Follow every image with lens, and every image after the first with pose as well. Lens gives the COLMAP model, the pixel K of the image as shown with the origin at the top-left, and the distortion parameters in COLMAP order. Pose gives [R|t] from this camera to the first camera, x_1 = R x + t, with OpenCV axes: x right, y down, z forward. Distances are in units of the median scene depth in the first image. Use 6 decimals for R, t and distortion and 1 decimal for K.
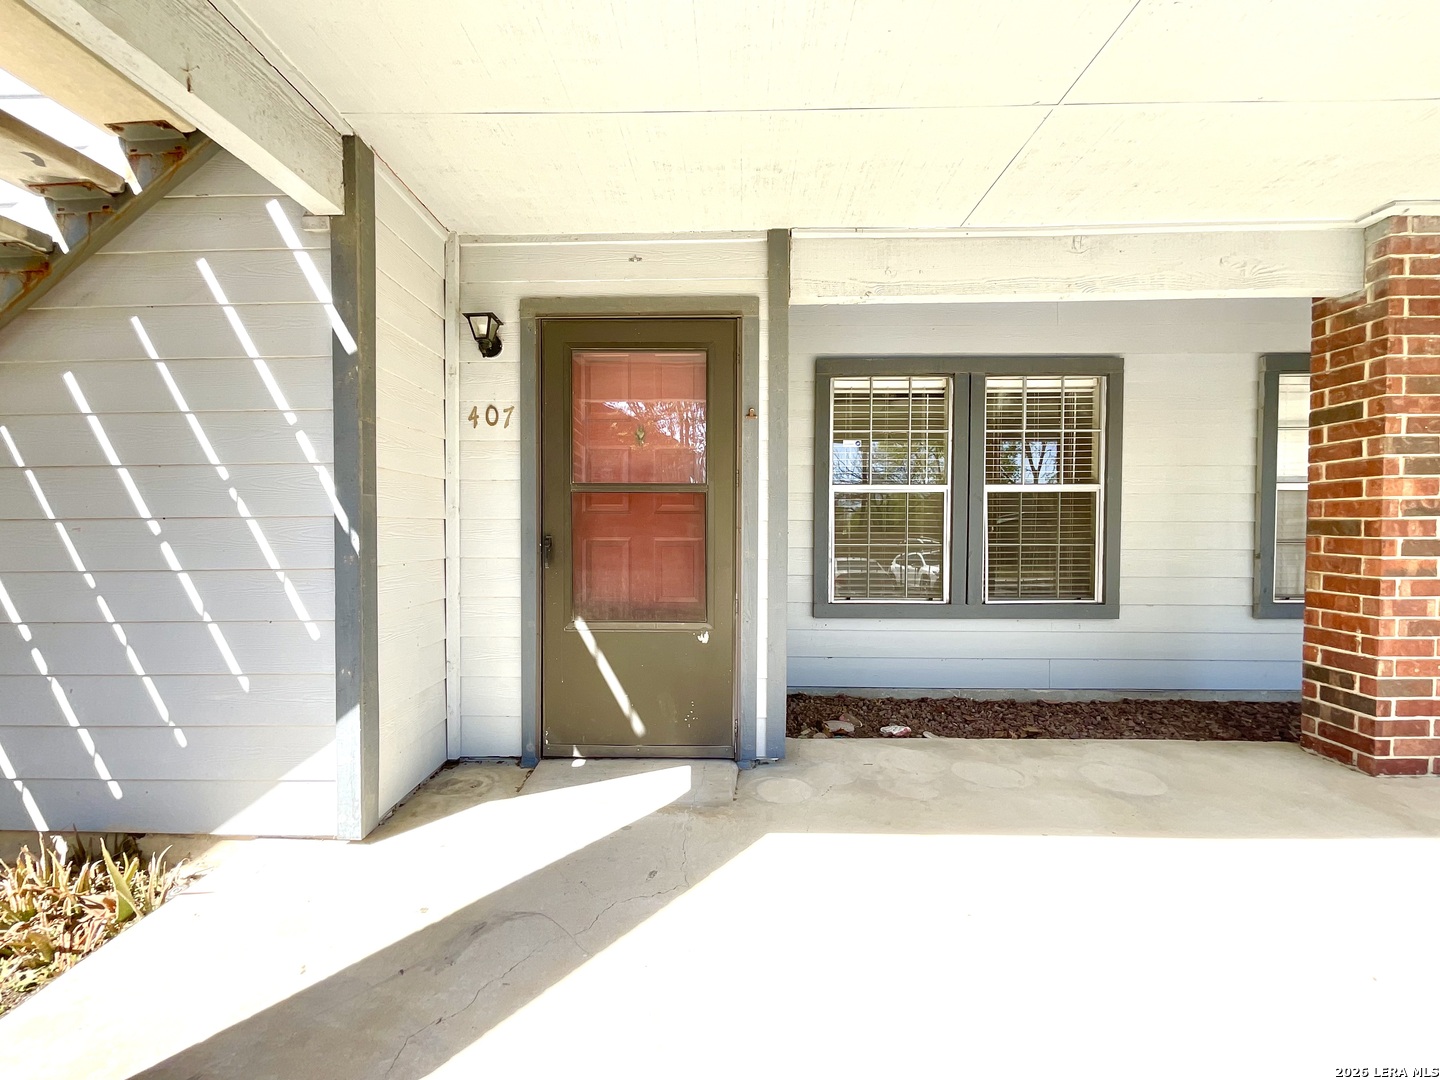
lens RADIAL K [[579.2, 0, 717.5], [0, 579.2, 538.7], [0, 0, 1]] dist [-0.001719, 0.000944]
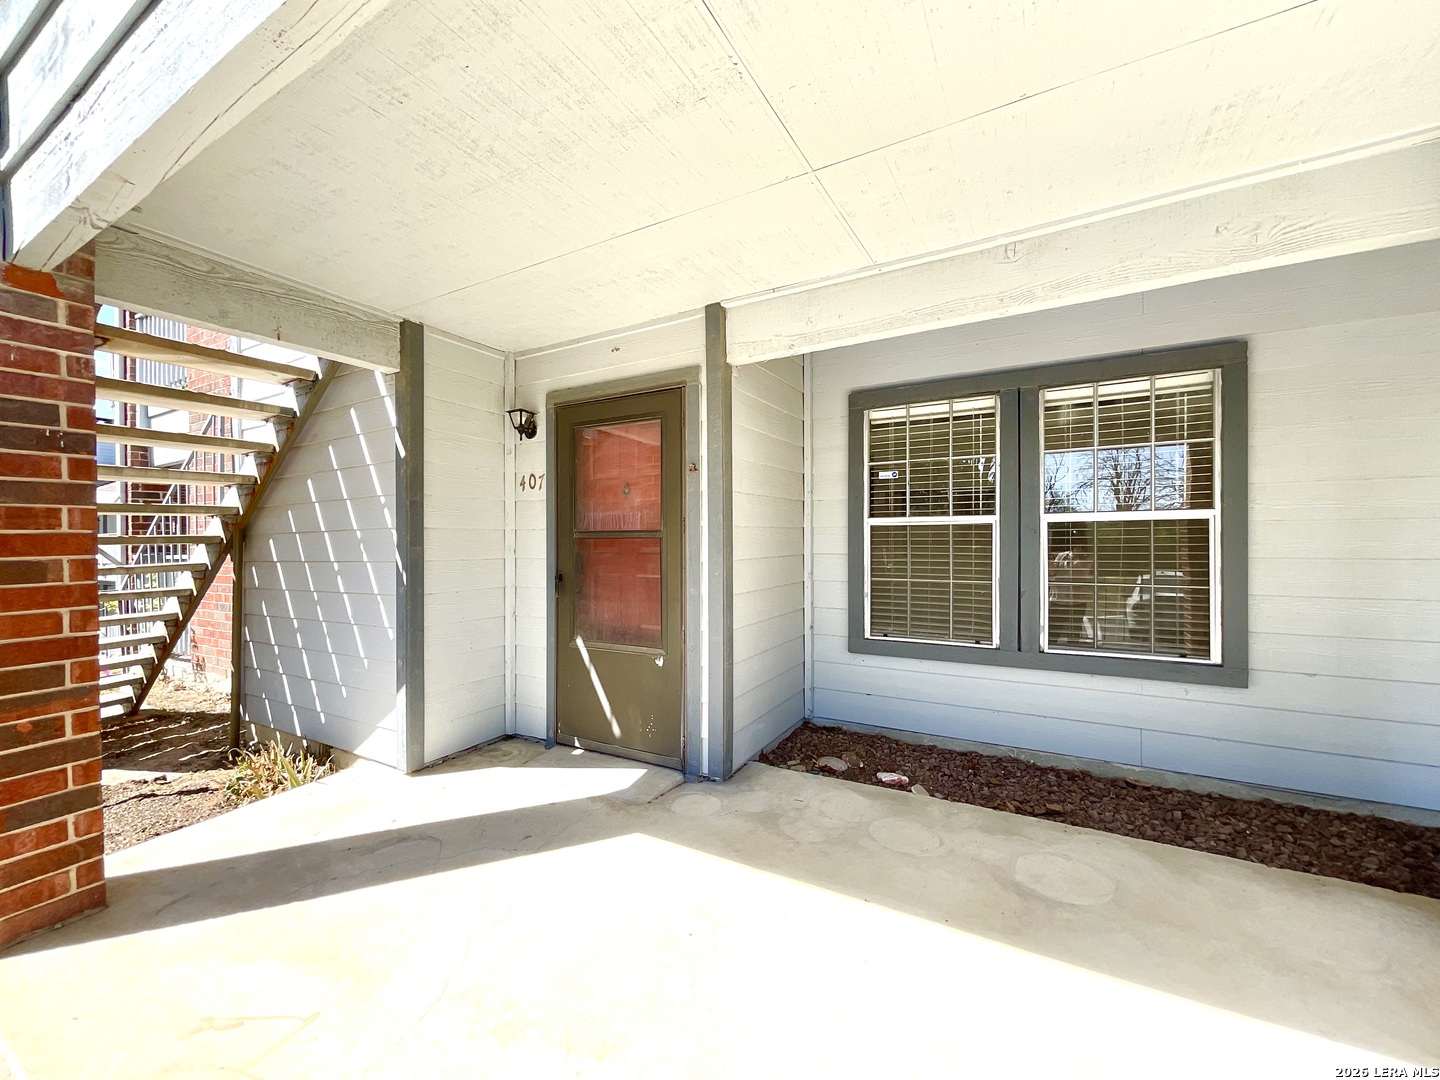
lens RADIAL K [[579.2, 0, 718.3], [0, 579.2, 538.1], [0, 0, 1]] dist [-0.001719, 0.000944]
pose [[0.880956, -0.008256, -0.473126, 0.632055], [-0.002466, 0.999754, -0.022037, -0.052782], [0.473191, 0.020581, 0.880719, 0.020803]]
